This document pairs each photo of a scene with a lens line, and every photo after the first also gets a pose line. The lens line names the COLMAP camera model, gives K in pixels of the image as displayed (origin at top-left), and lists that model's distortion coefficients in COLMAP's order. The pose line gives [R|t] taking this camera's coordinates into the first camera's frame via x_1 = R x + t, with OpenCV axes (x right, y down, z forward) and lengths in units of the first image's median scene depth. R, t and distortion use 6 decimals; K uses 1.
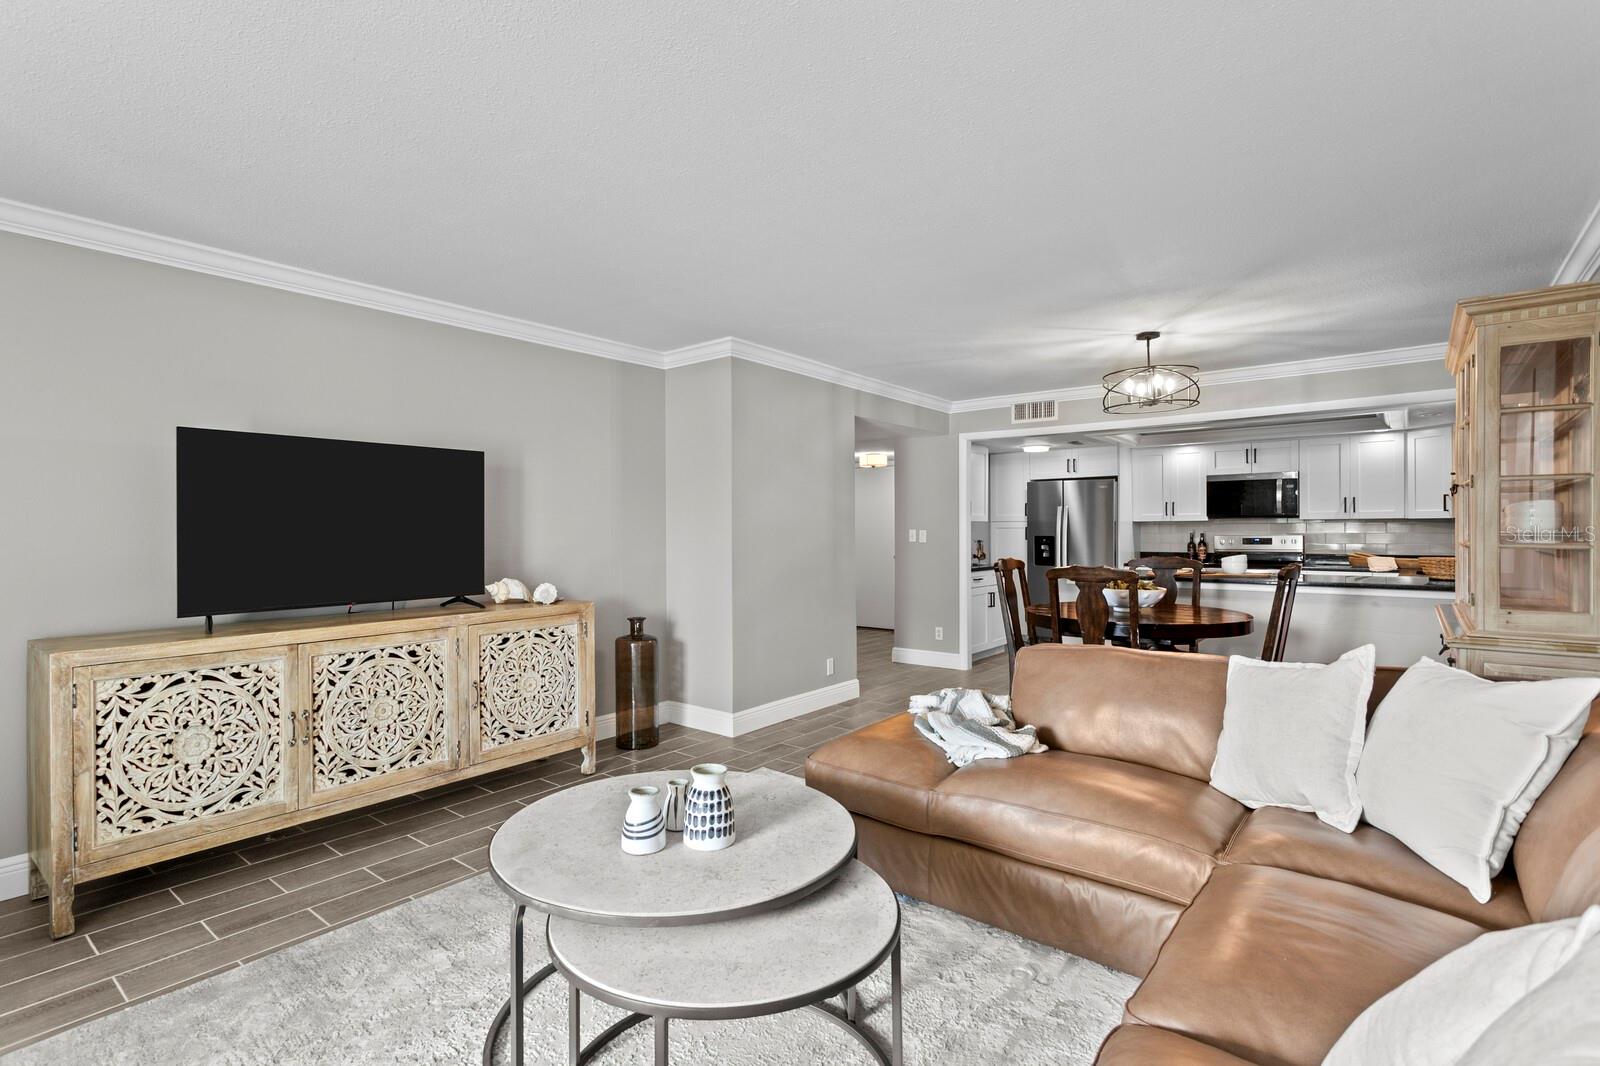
lens RADIAL K [[763.9, 0, 770.7], [0, 763.9, 529.0], [0, 0, 1]] dist [-0.002079, -0.000685]
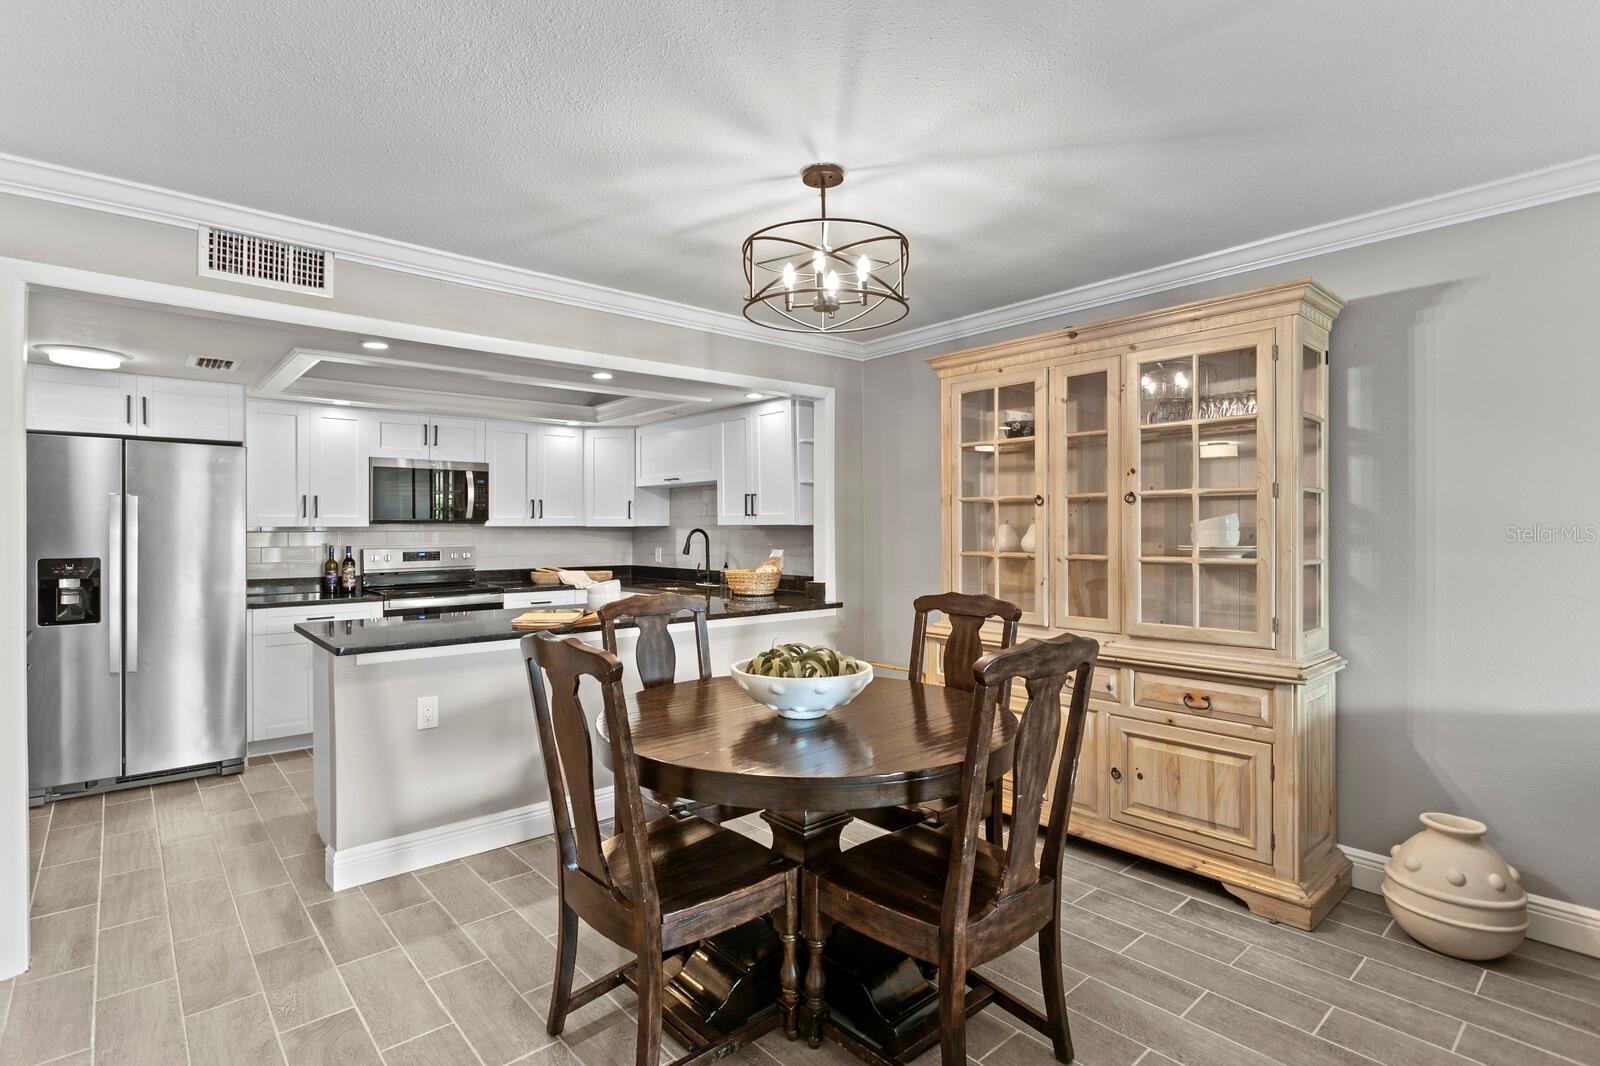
lens RADIAL K [[772.6, 0, 800.0], [0, 772.6, 533.0], [0, 0, 1]] dist [-0.000603, -0.000265]
pose [[0.140737, 0.000657, 0.990047, -0.029657], [0.010092, 0.999947, -0.002098, -0.000465], [-0.989996, 0.010287, 0.140723, 0.529600]]
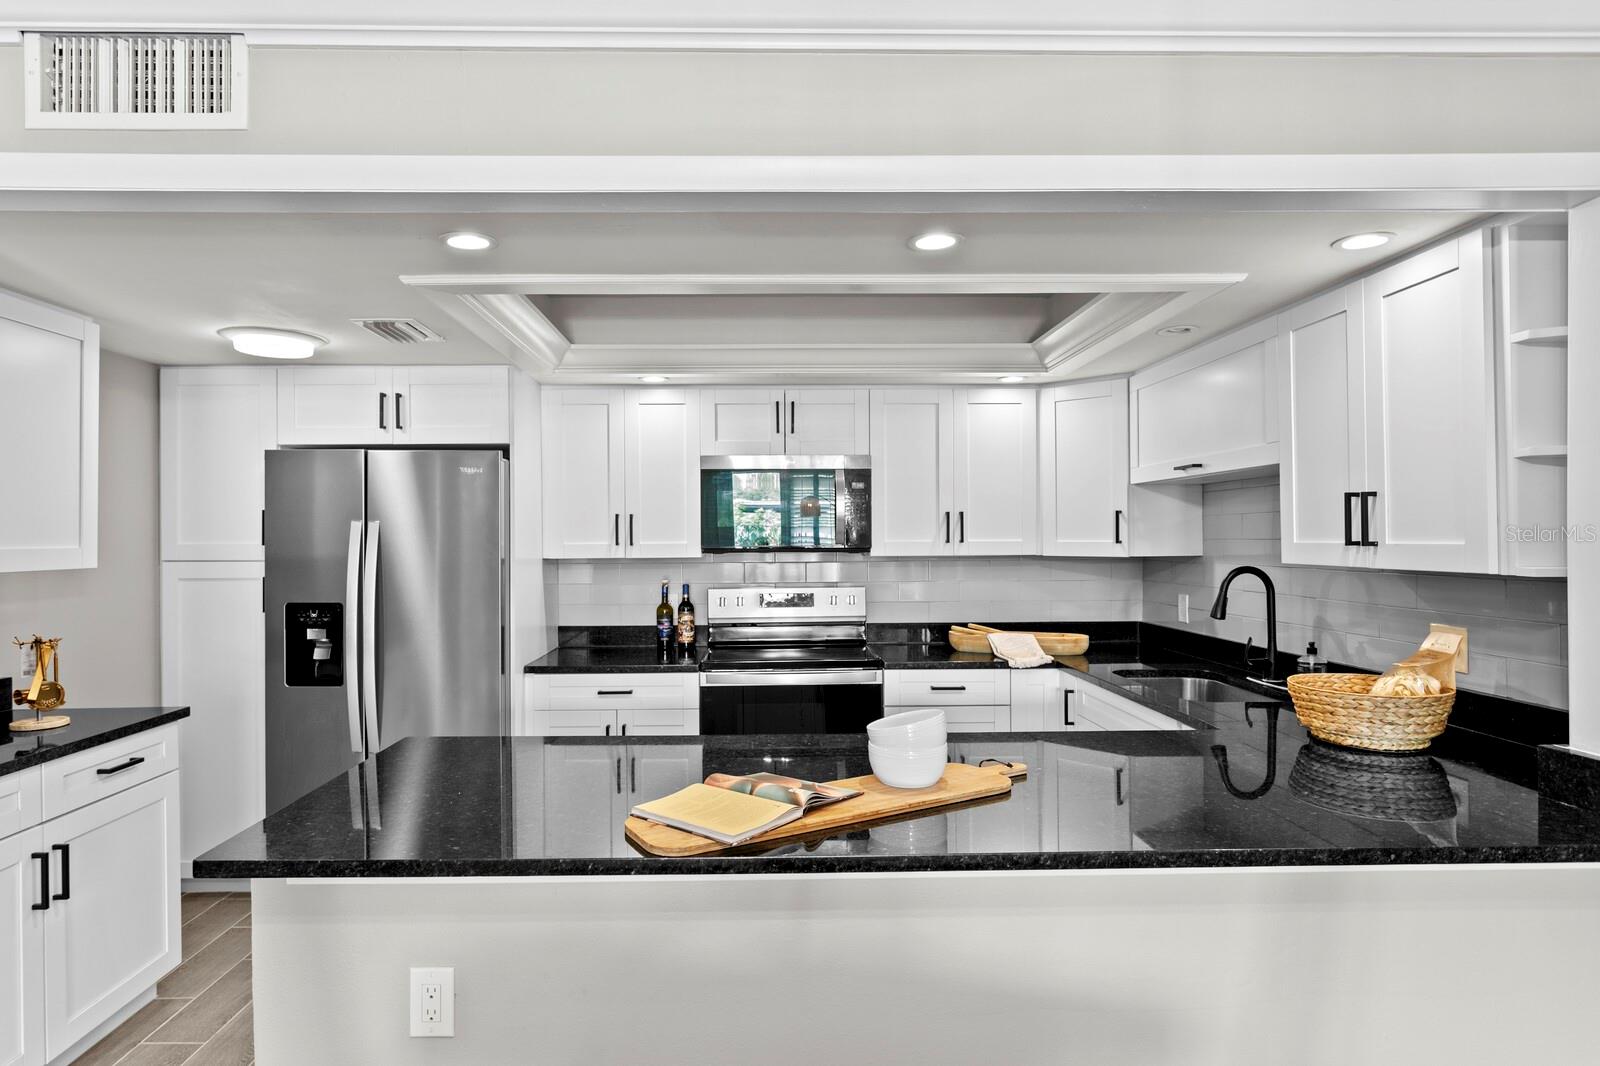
lens RADIAL K [[884.0, 0, 778.2], [0, 884.0, 533.4], [0, 0, 1]] dist [-0.028011, 0.018427]
pose [[0.752946, 0.006302, 0.658052, 0.260344], [0.003415, 0.999903, -0.013484, -0.017646], [-0.658074, 0.012400, 0.752852, 0.567438]]
